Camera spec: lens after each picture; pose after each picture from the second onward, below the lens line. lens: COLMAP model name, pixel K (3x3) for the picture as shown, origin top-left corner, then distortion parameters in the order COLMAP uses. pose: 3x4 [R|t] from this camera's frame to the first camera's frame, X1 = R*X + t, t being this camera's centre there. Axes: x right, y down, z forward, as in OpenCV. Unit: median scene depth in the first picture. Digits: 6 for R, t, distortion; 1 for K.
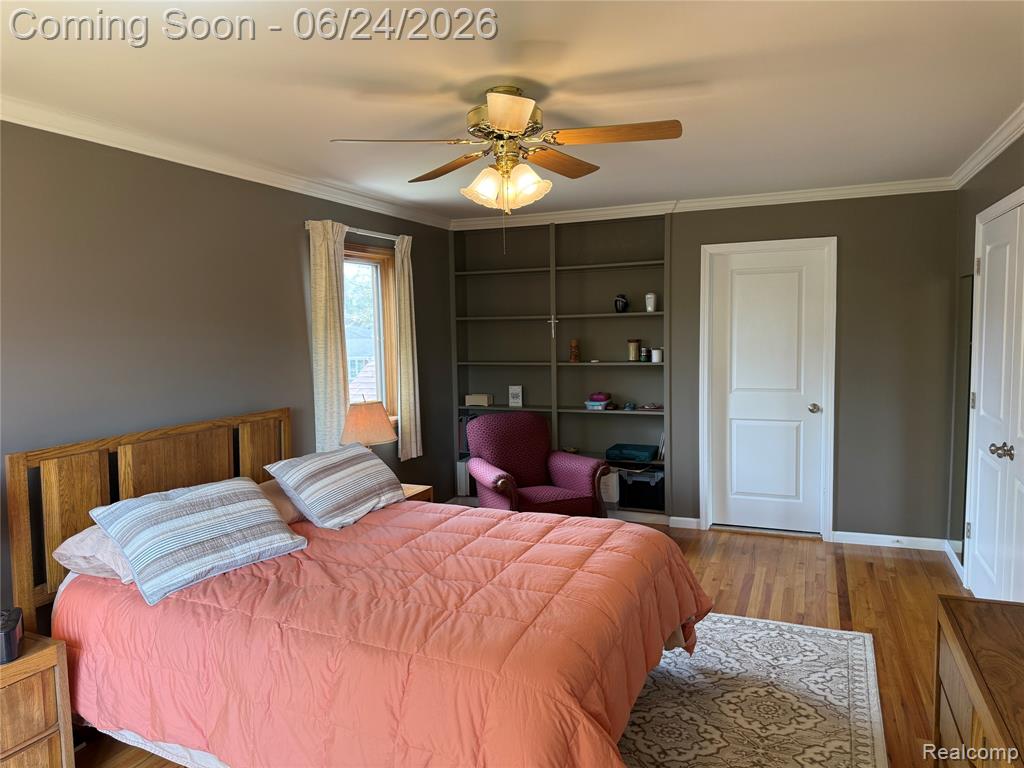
lens RADIAL K [[721.5, 0, 512.0], [0, 721.5, 384.0], [0, 0, 1]] dist [0.134647, -0.217662]
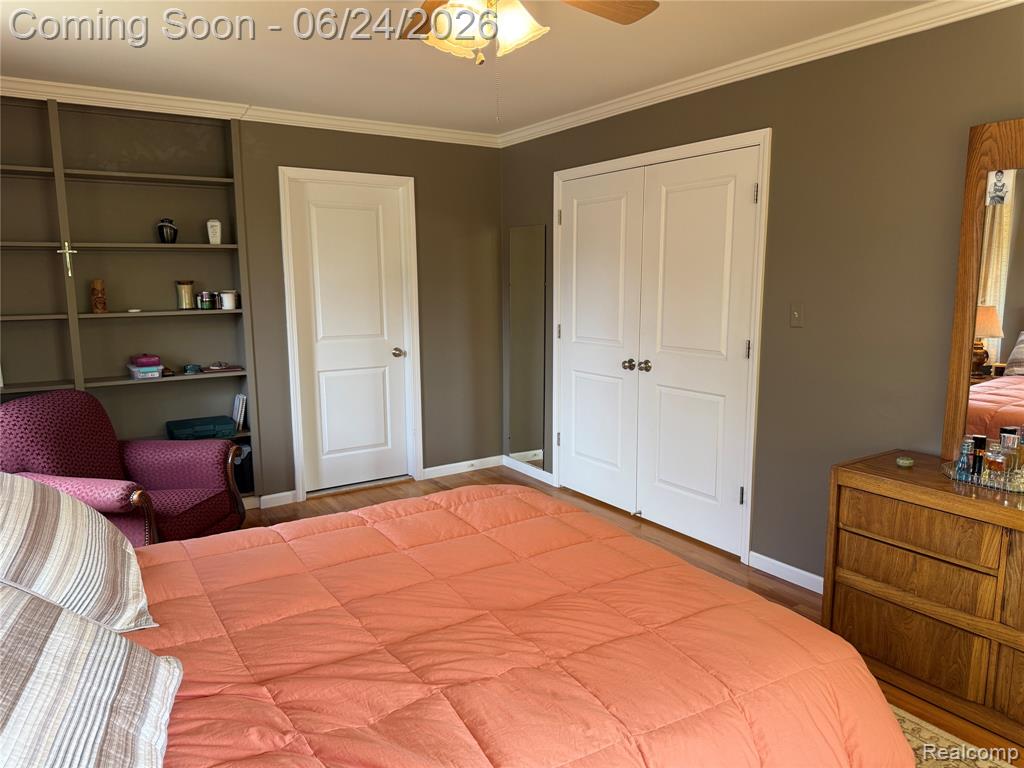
lens RADIAL K [[721.5, 0, 512.0], [0, 721.5, 384.0], [0, 0, 1]] dist [0.134647, -0.217662]
pose [[0.562612, -0.105304, 0.819987, -0.297883], [0.063576, 0.994428, 0.084085, 0.003210], [-0.824273, 0.004825, 0.566172, 0.301707]]
